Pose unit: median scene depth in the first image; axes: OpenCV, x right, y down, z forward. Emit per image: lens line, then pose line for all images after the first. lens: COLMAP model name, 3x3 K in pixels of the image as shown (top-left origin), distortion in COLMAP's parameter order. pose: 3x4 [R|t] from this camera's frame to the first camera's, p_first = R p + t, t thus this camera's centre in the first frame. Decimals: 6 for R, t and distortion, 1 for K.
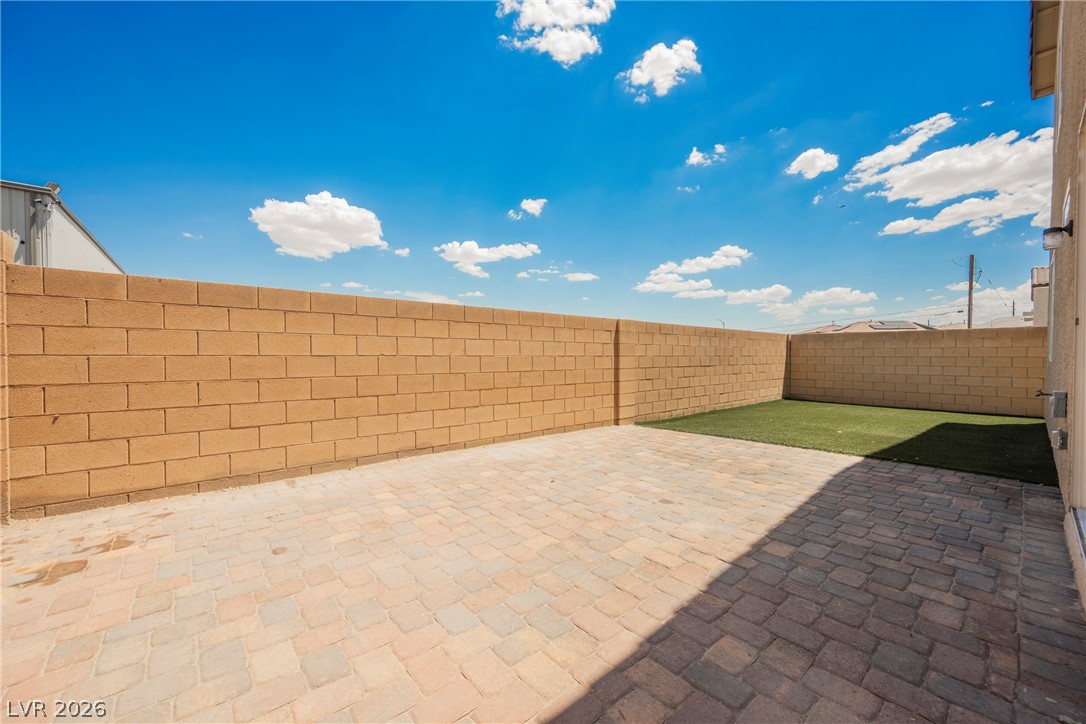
lens RADIAL K [[423.2, 0, 548.0], [0, 423.2, 365.7], [0, 0, 1]] dist [-0.001232, -0.000447]
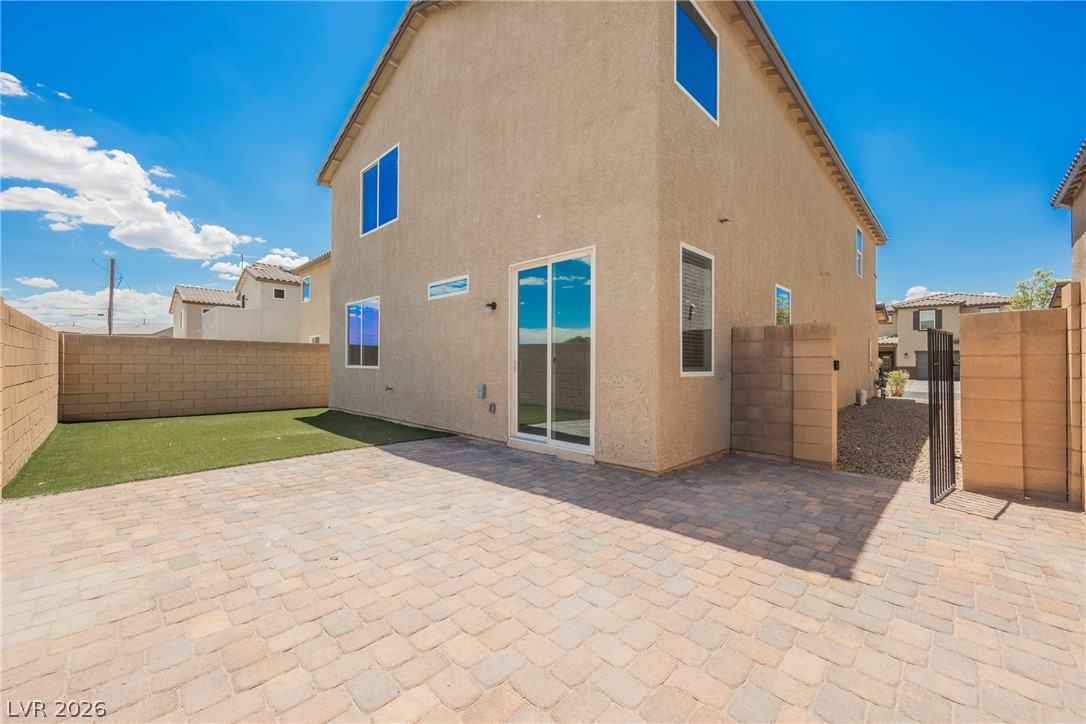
lens RADIAL K [[423.2, 0, 551.0], [0, 423.2, 359.2], [0, 0, 1]] dist [-0.001232, -0.000447]
pose [[-0.086997, 0.009360, 0.996165, -0.691119], [0.016525, 0.999832, -0.007952, -0.031309], [-0.996072, 0.015770, -0.087137, 0.712031]]
